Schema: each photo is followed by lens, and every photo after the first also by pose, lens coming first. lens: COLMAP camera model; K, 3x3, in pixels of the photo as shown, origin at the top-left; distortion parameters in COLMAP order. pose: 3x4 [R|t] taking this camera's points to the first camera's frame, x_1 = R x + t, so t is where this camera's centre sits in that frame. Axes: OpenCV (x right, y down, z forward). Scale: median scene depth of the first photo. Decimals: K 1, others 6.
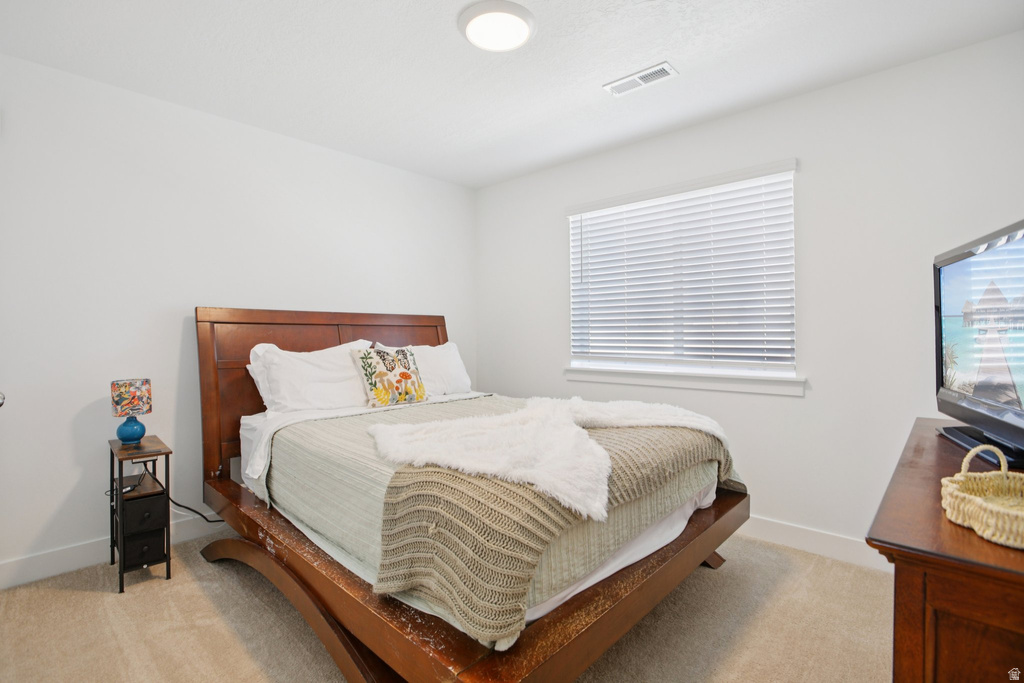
lens RADIAL K [[481.8, 0, 506.1], [0, 481.8, 336.8], [0, 0, 1]] dist [-0.054325, 0.019869]
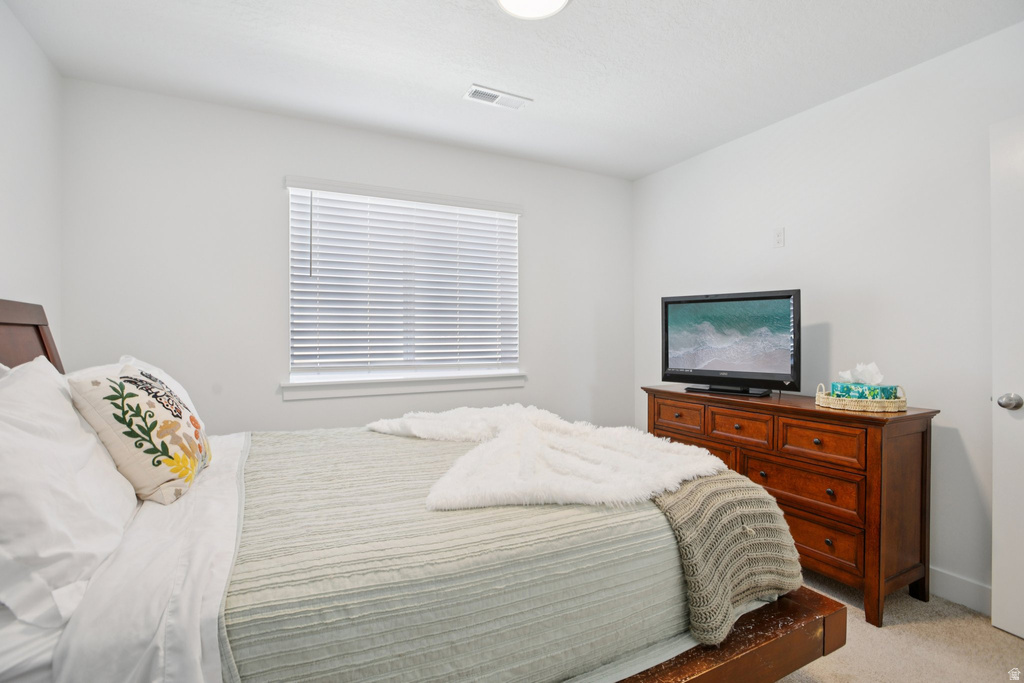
lens RADIAL K [[481.8, 0, 507.3], [0, 481.8, 338.9], [0, 0, 1]] dist [-0.054325, 0.019869]
pose [[0.329962, -0.001573, 0.943993, -0.592378], [0.006494, 0.999979, -0.000604, -0.006708], [-0.943972, 0.006330, 0.329966, 0.528831]]
